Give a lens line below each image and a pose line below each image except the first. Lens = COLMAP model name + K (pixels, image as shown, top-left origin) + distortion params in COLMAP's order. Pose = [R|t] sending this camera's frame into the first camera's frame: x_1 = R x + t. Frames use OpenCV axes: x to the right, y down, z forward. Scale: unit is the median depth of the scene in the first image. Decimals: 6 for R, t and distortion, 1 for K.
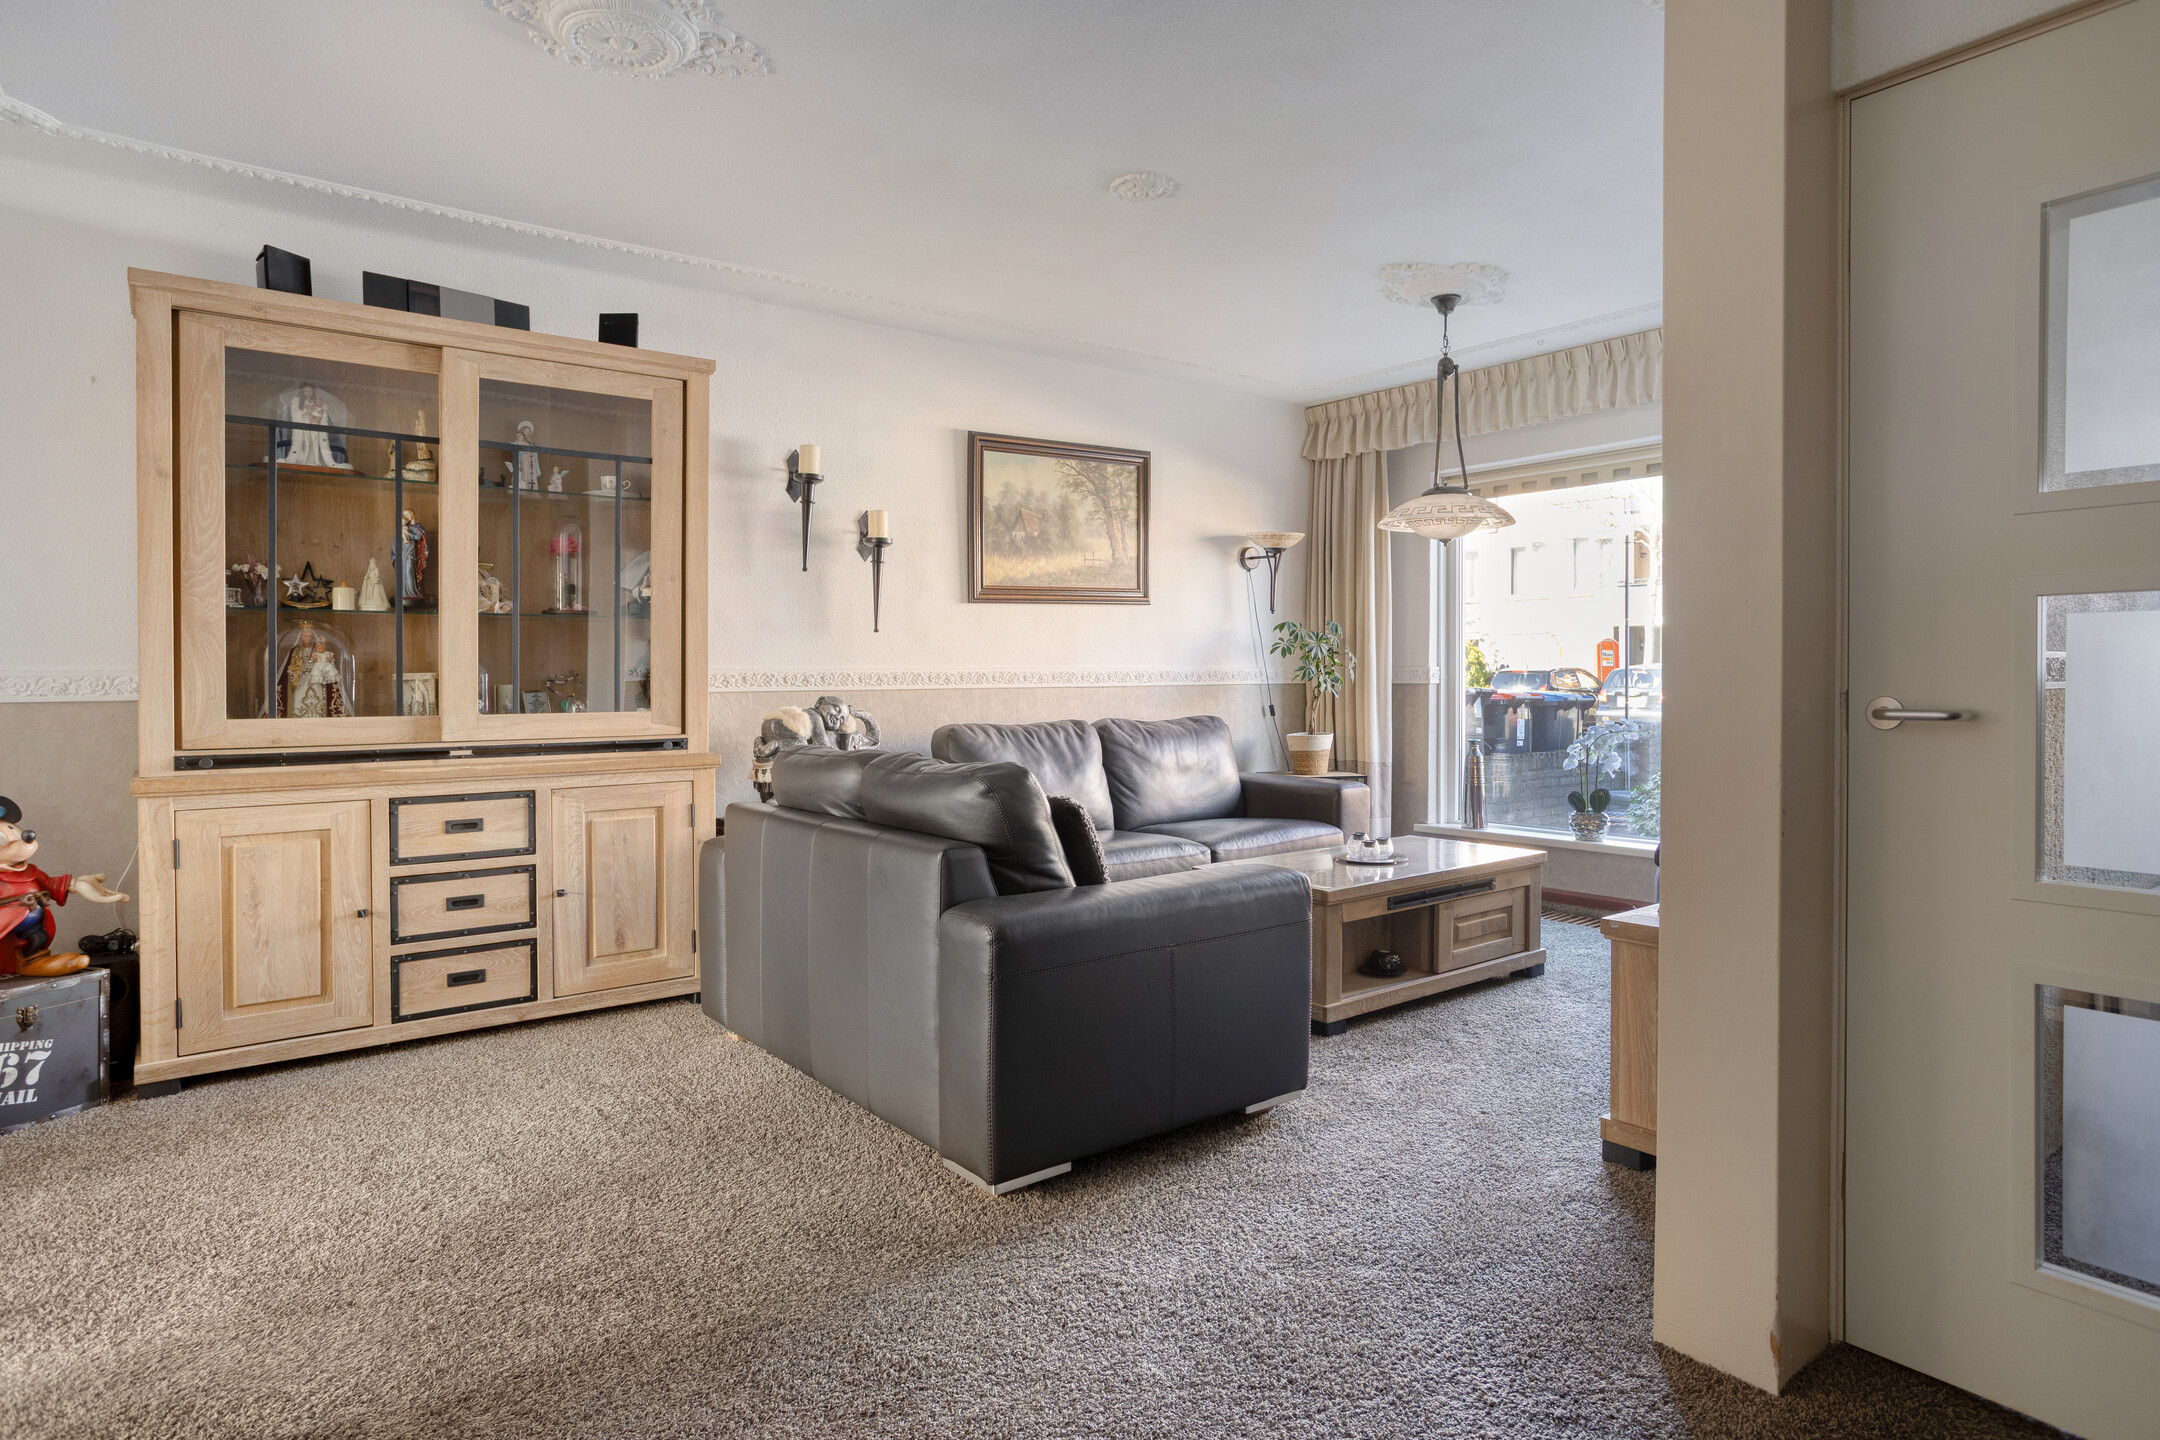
lens RADIAL K [[1206.5, 0, 1082.2], [0, 1206.5, 682.7], [0, 0, 1]] dist [-0.001977, -0.000061]
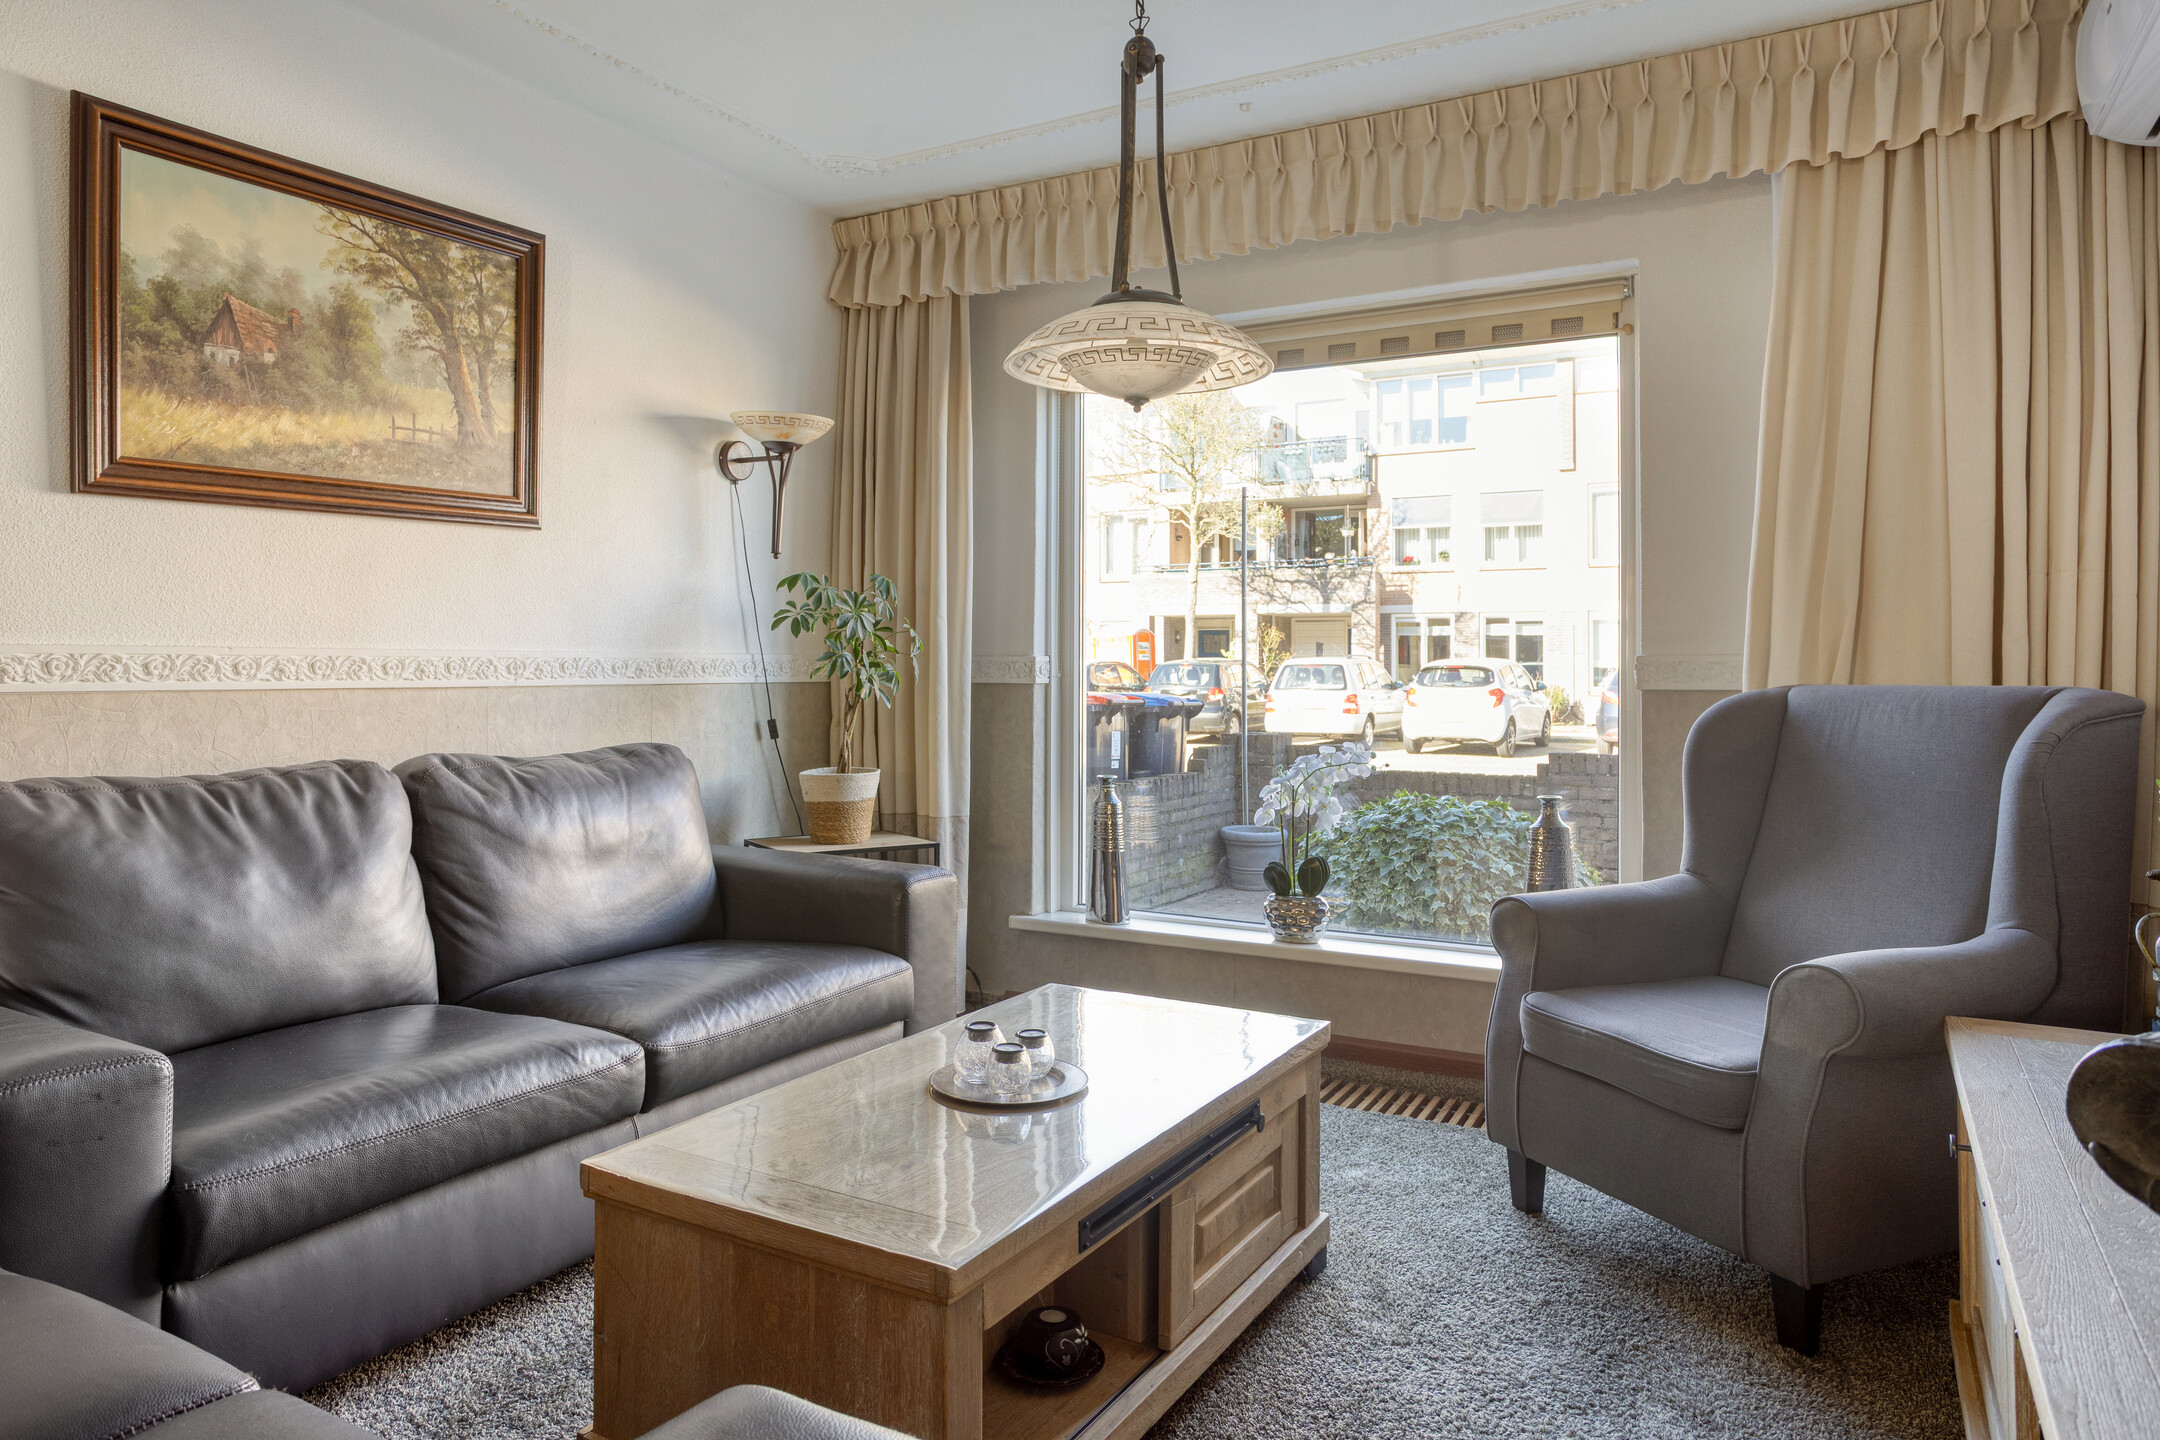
lens RADIAL K [[1405.2, 0, 1087.3], [0, 1405.2, 668.7], [0, 0, 1]] dist [-0.061459, 0.060826]
pose [[0.926538, 0.008866, 0.376097, 0.050864], [-0.006919, 0.999955, -0.006528, -0.002741], [-0.376138, 0.003446, 0.926557, 0.367309]]
